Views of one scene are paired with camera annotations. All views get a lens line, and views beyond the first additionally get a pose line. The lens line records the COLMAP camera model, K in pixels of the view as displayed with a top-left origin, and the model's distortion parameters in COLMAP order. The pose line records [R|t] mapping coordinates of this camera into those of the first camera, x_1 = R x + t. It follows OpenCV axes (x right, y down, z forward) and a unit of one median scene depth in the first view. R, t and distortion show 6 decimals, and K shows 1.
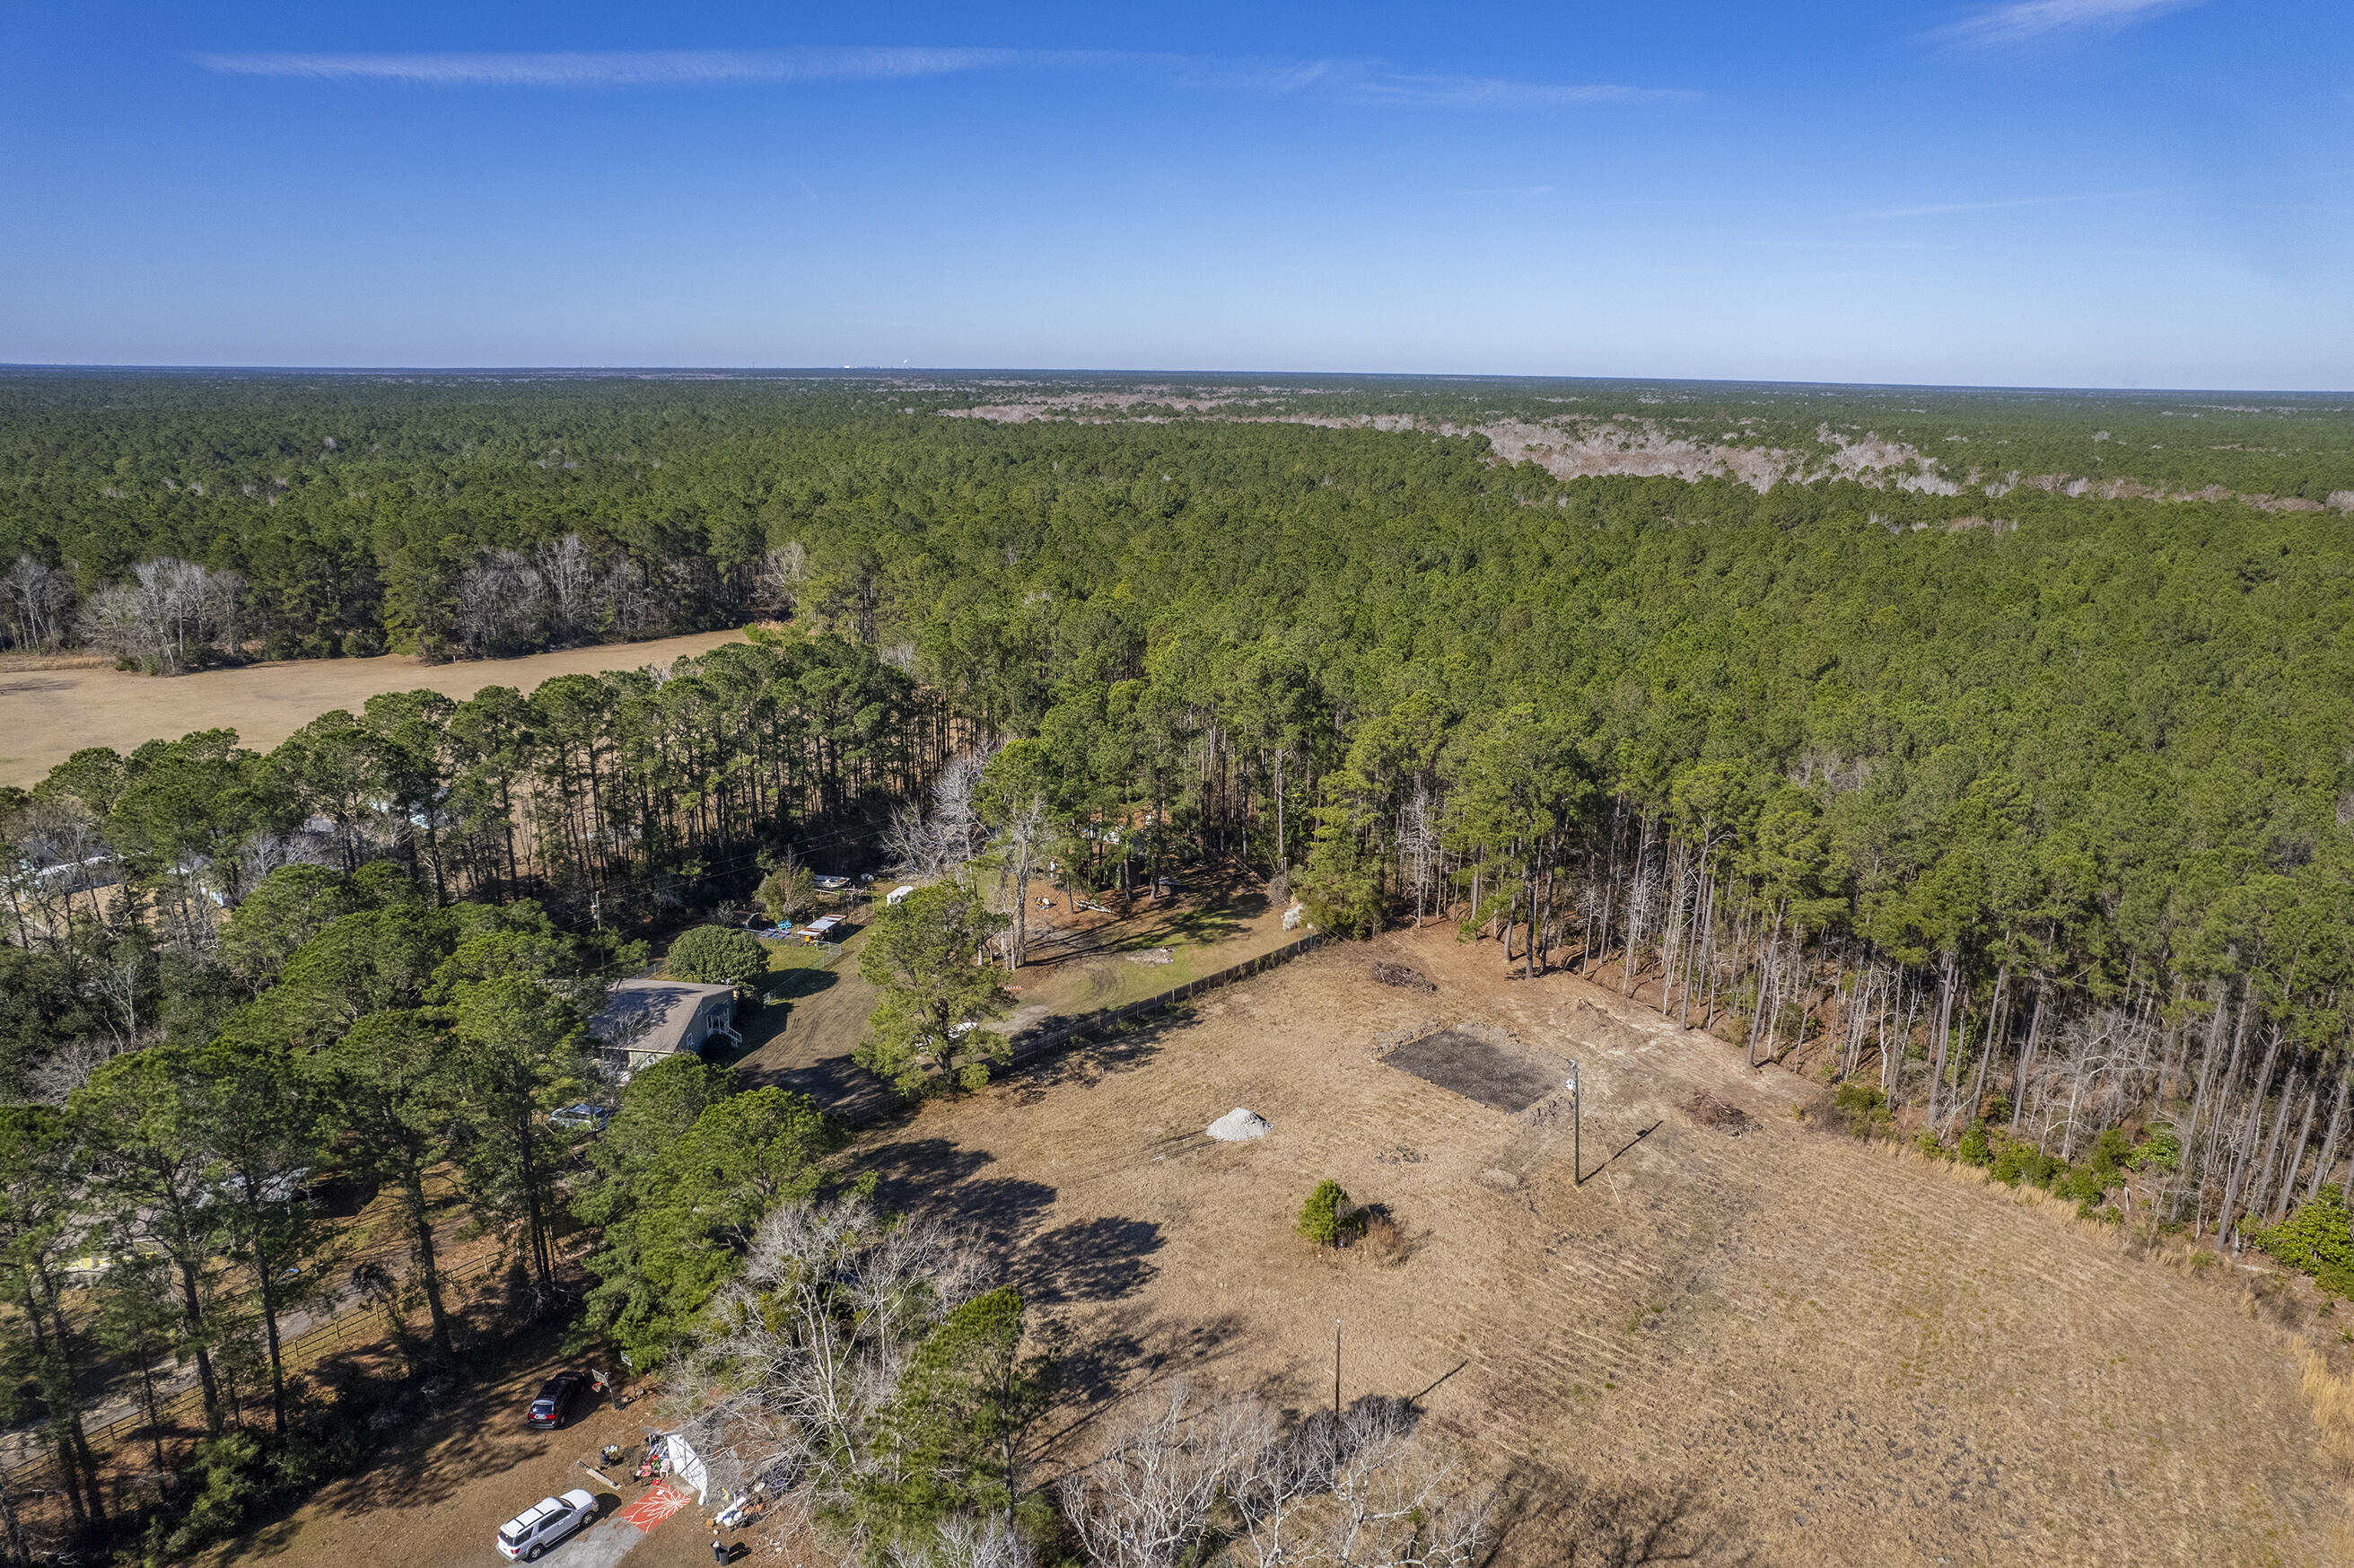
lens RADIAL K [[1468.3, 0, 1177.5], [0, 1468.3, 839.3], [0, 0, 1]] dist [-0.083576, 0.067200]
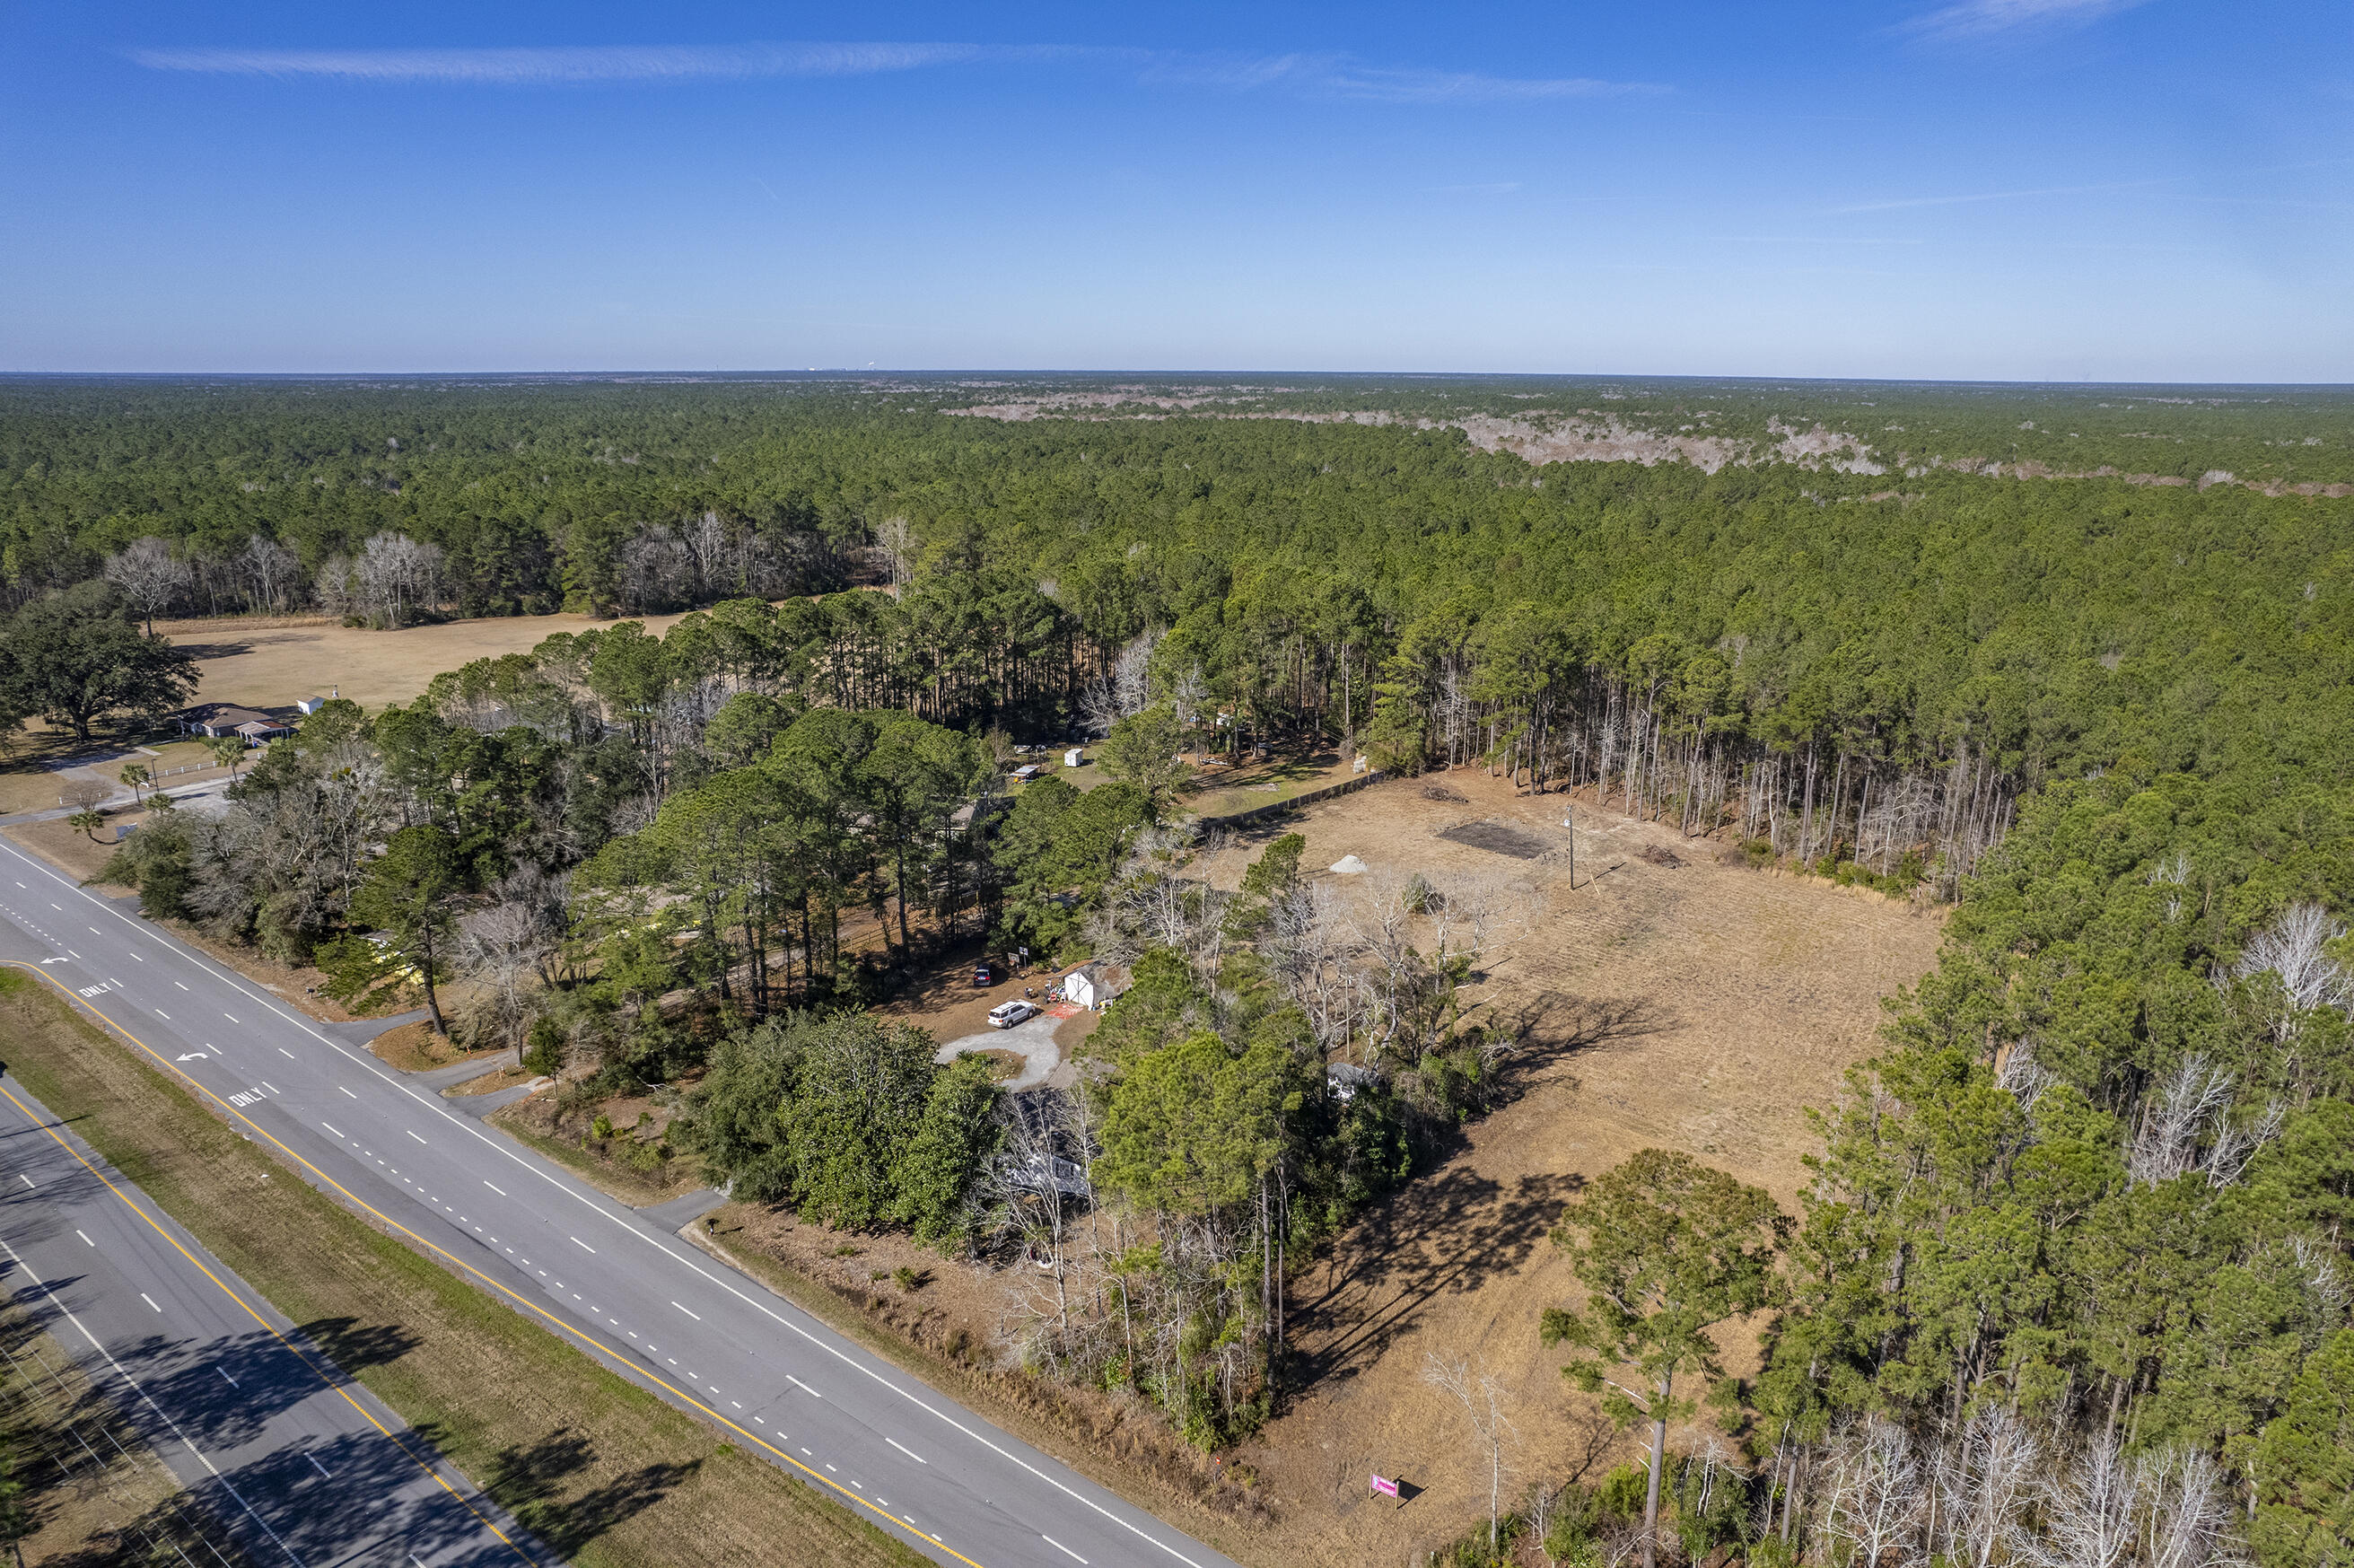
lens RADIAL K [[1468.3, 0, 1177.5], [0, 1468.3, 839.3], [0, 0, 1]] dist [-0.083576, 0.067200]
pose [[0.999706, -0.013653, 0.020053, -0.070742], [0.013649, 0.999907, 0.000306, 0.069703], [-0.020055, -0.000032, 0.999799, -0.220213]]
